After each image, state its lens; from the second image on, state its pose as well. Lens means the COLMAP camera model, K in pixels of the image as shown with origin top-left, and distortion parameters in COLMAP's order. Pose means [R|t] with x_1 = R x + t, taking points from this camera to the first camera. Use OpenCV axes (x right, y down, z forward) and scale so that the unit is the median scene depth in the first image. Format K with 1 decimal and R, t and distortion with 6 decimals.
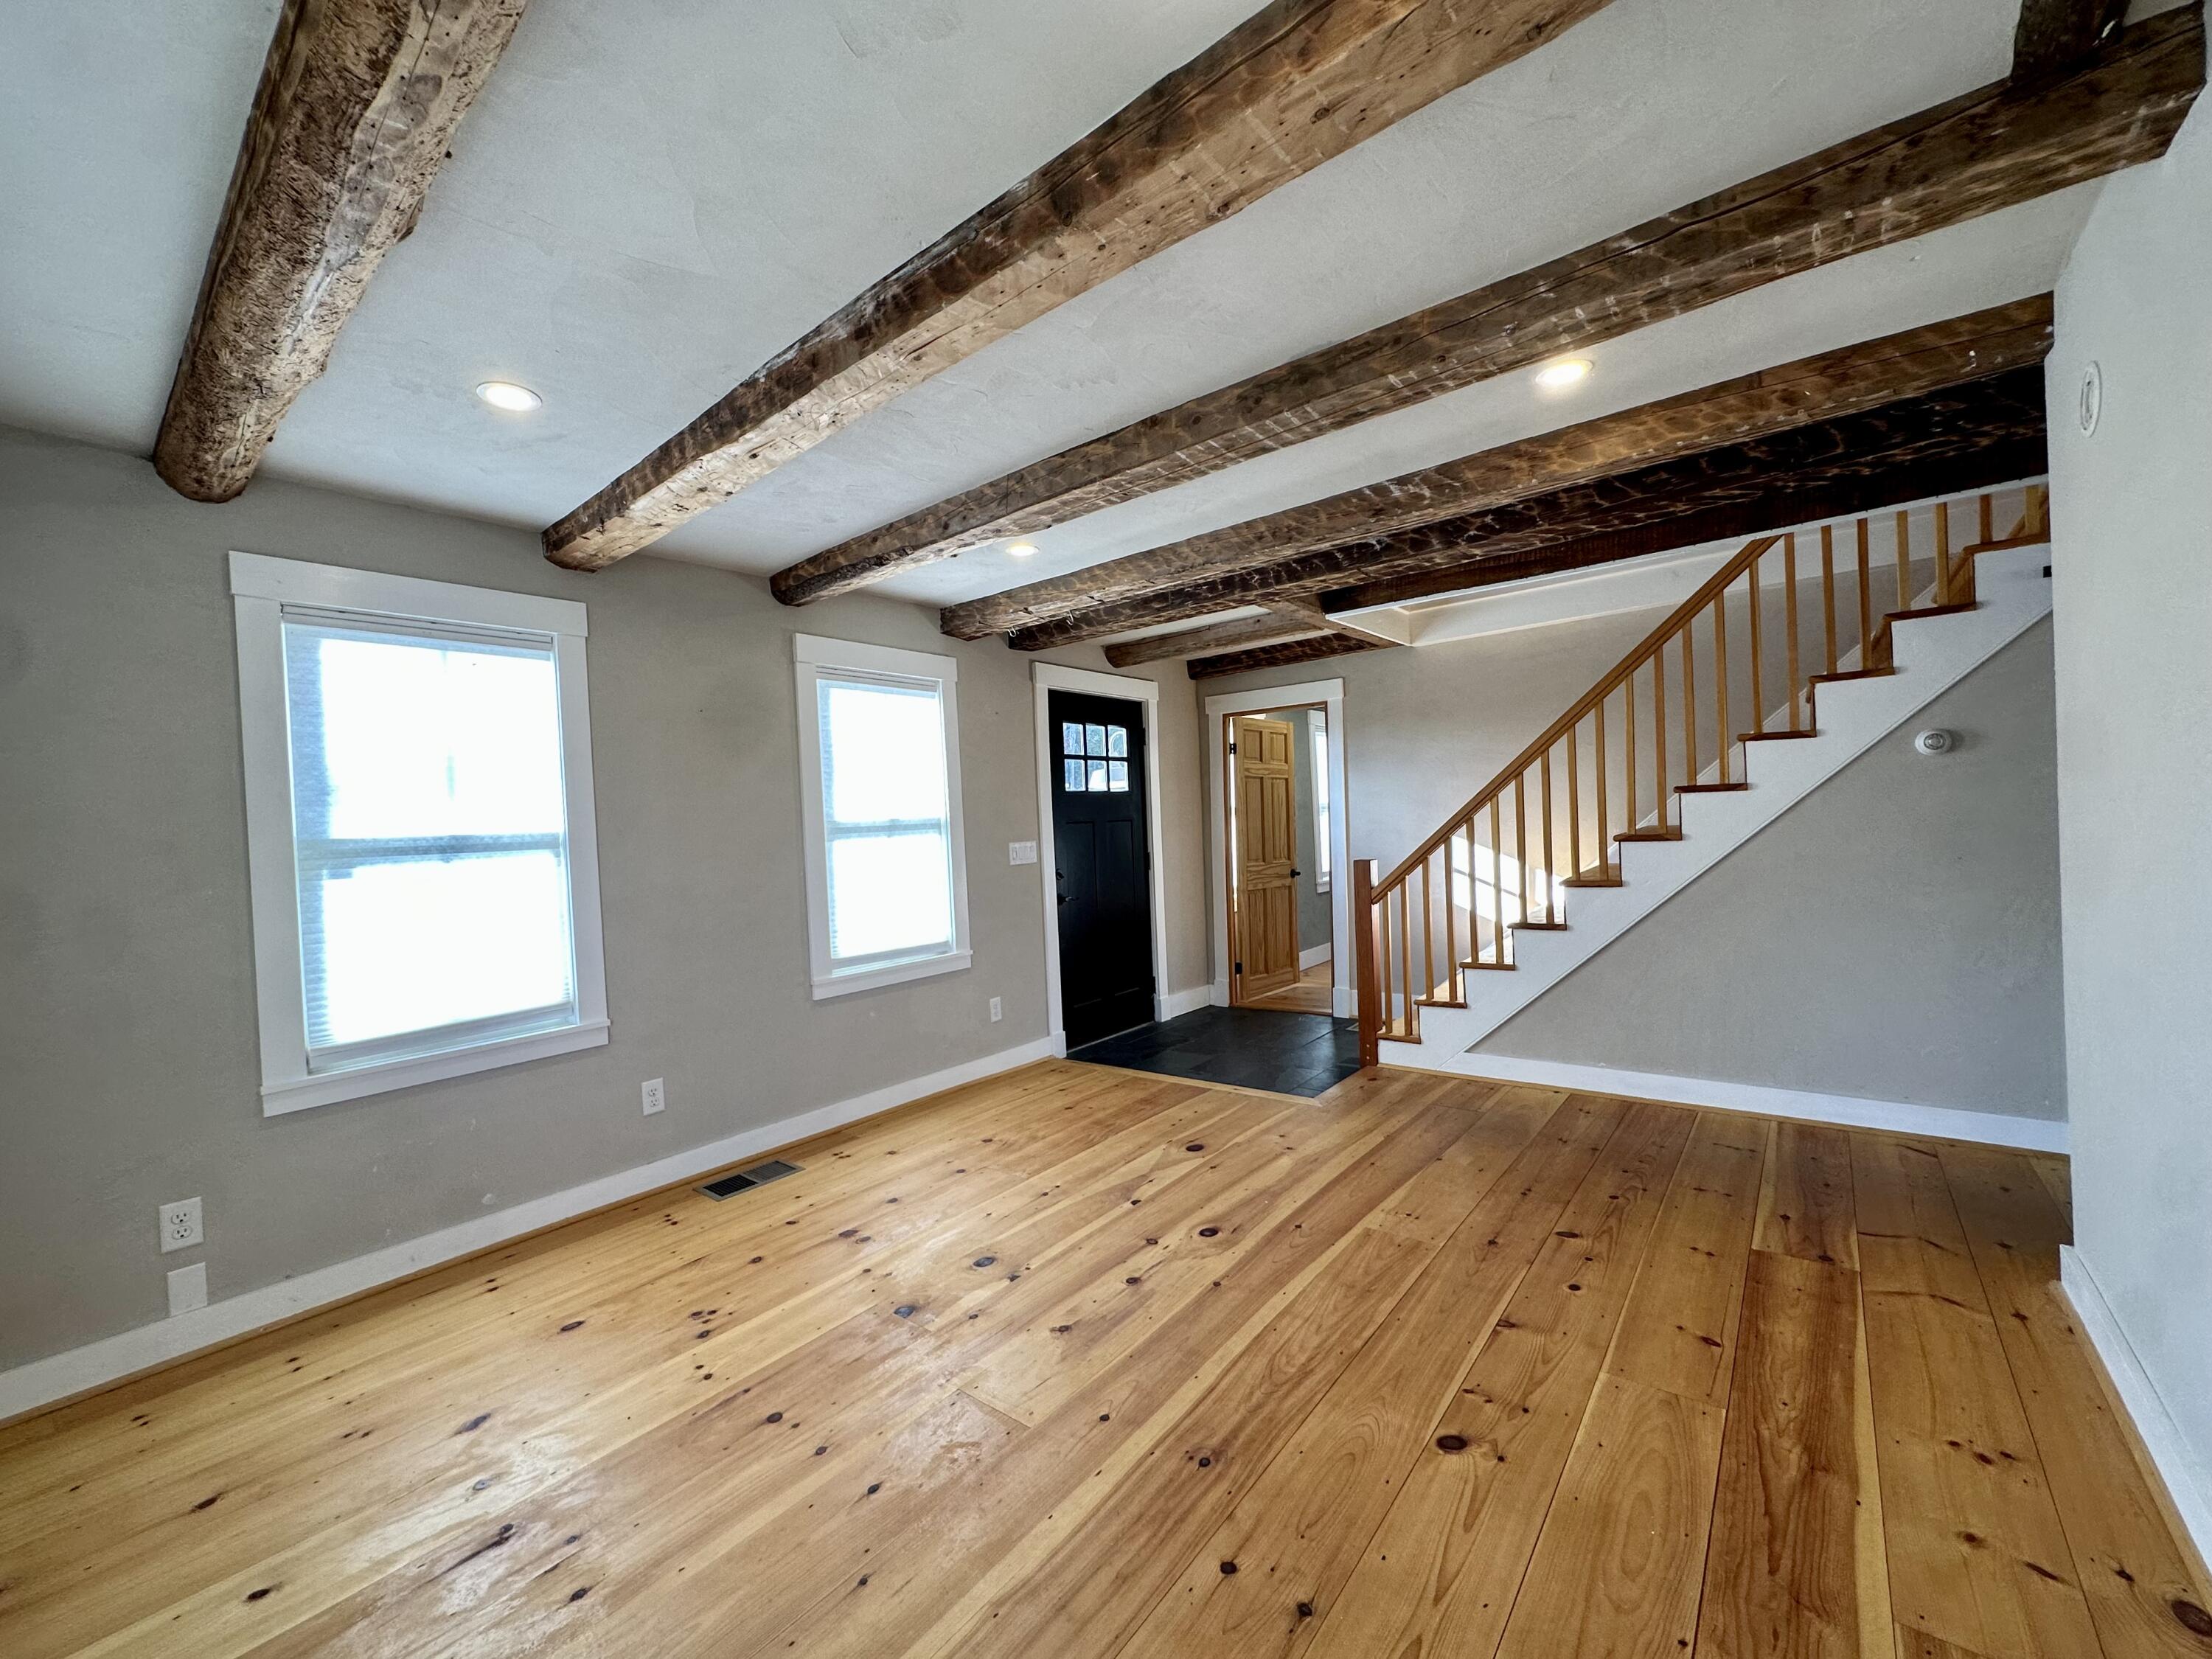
lens RADIAL K [[880.3, 0, 1104.4], [0, 880.3, 829.3], [0, 0, 1]] dist [-0.003569, 0.000503]
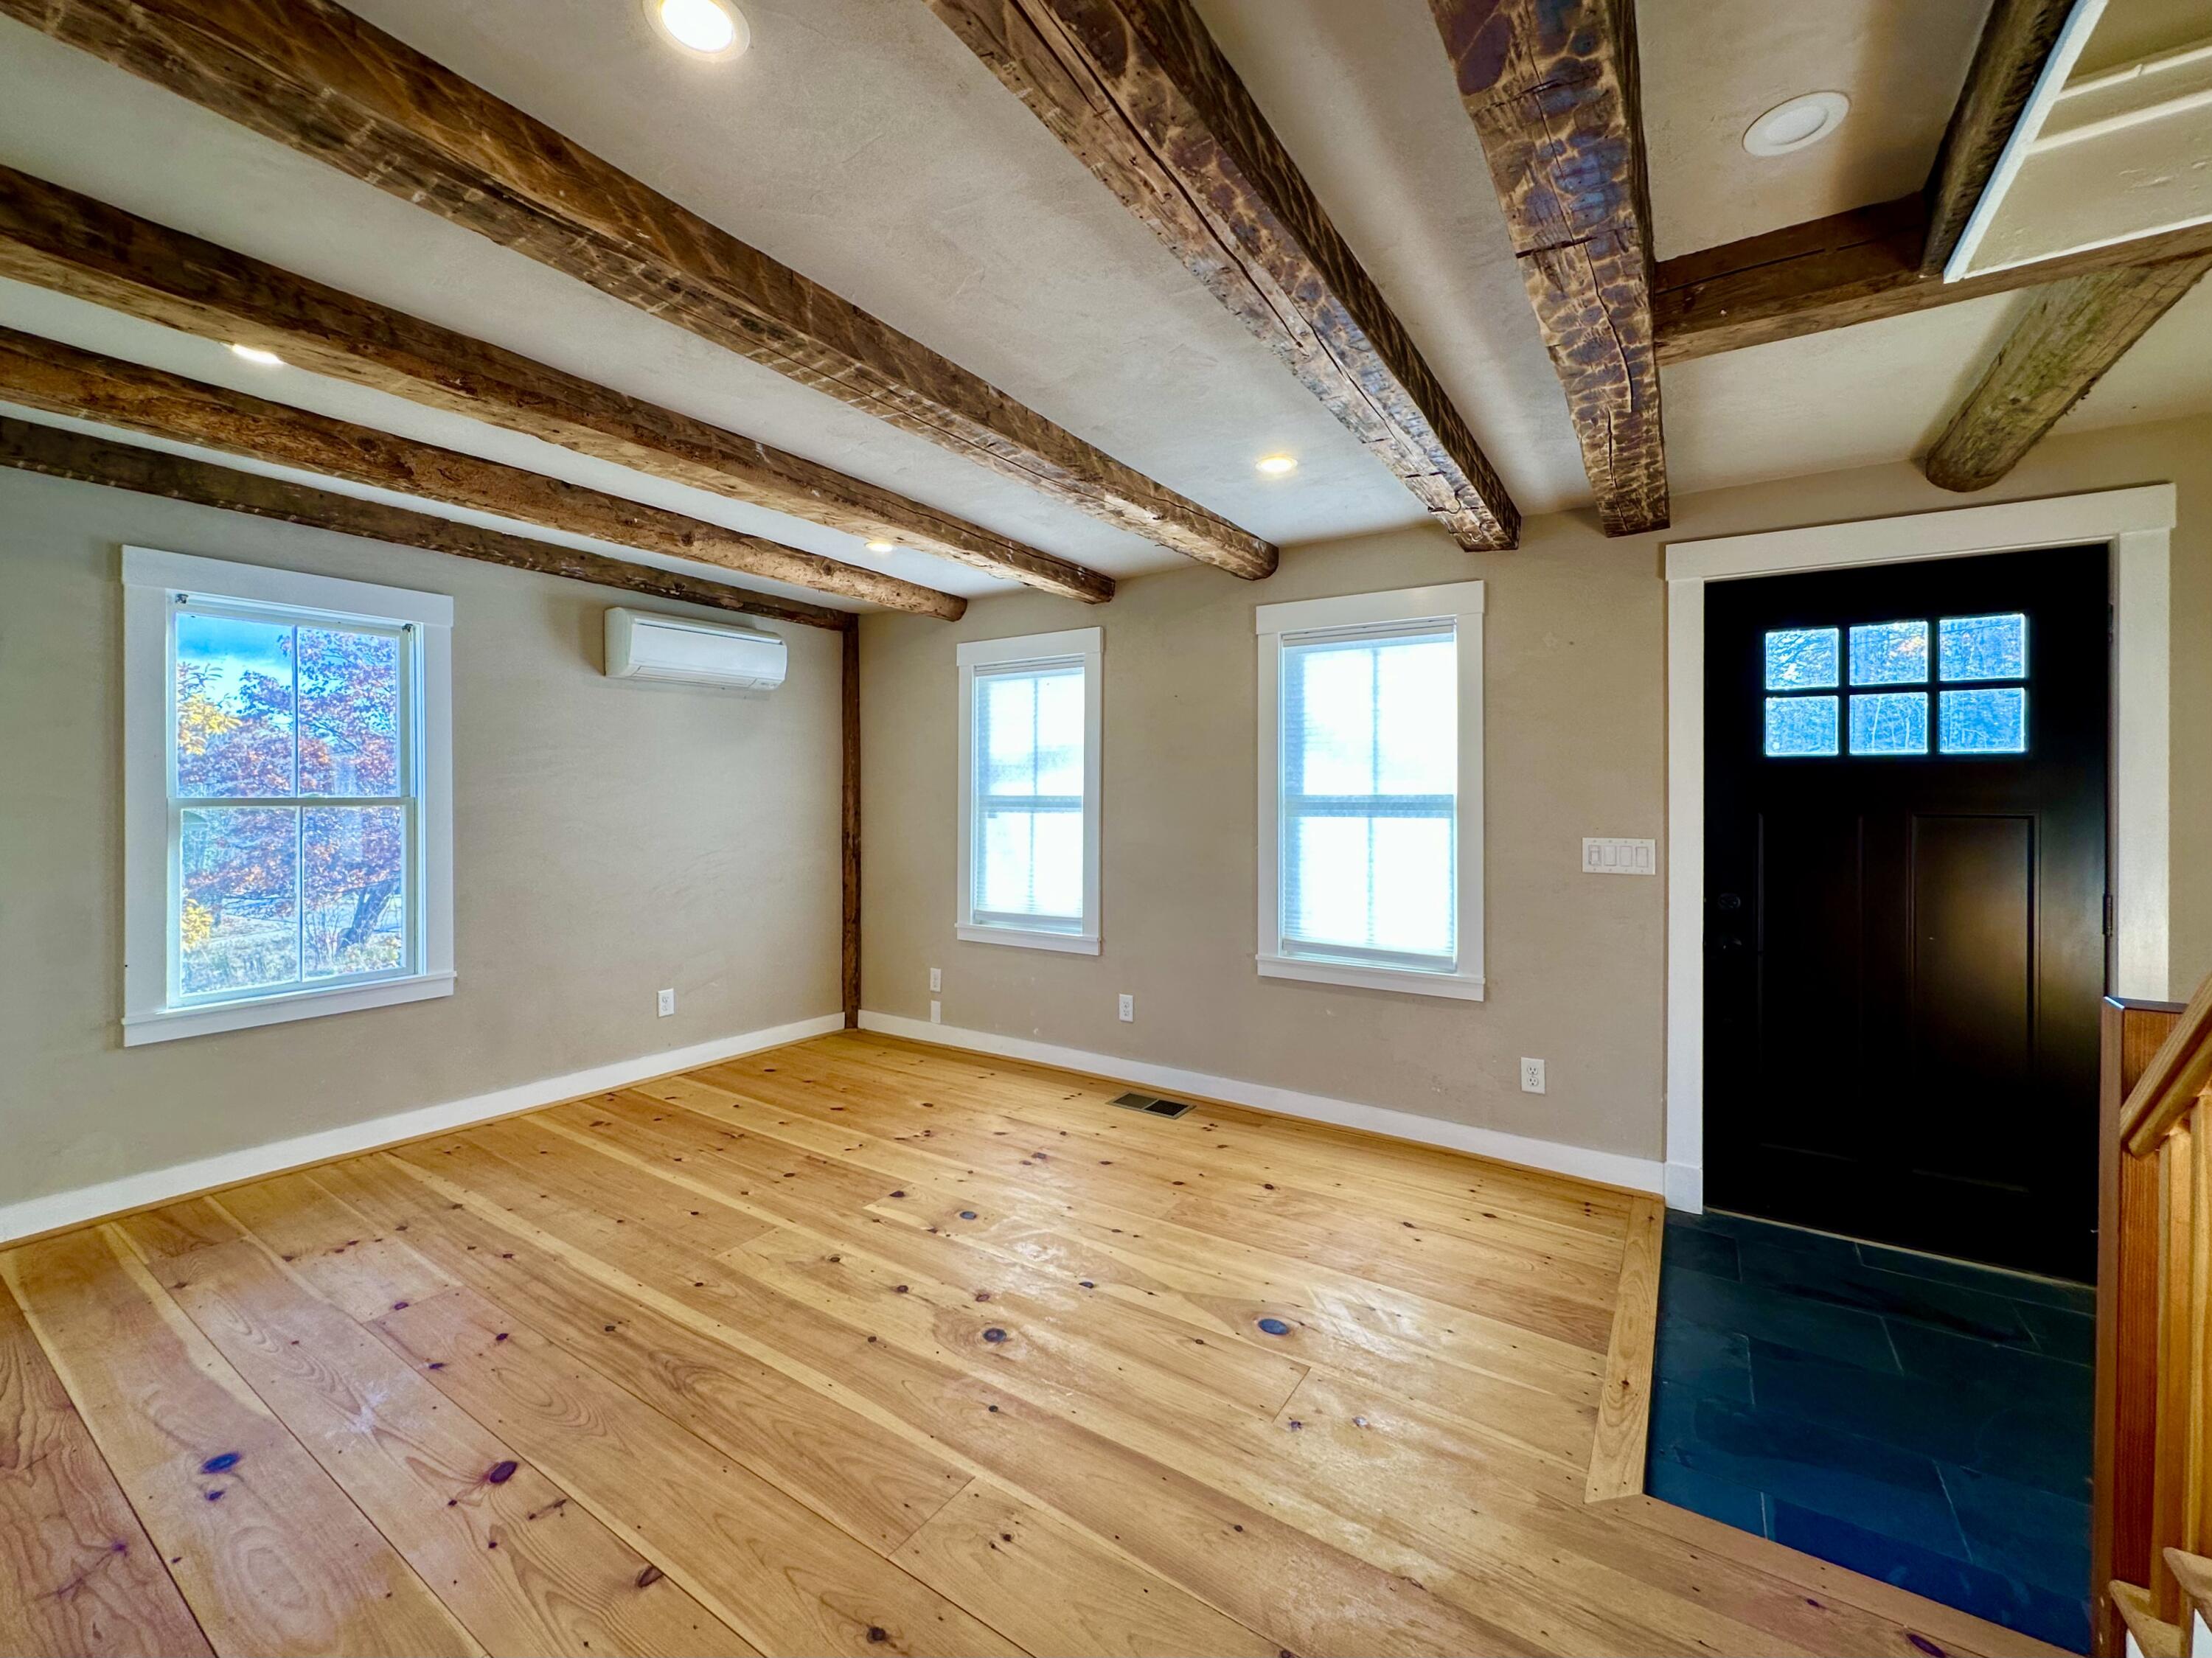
lens RADIAL K [[910.7, 0, 1108.0], [0, 910.7, 787.0], [0, 0, 1]] dist [-0.000727, 0.000312]
pose [[0.094702, 0.038316, -0.994768, 0.823254], [-0.014419, 0.999207, 0.037114, -0.066762], [0.995401, 0.010829, 0.095179, 0.893153]]
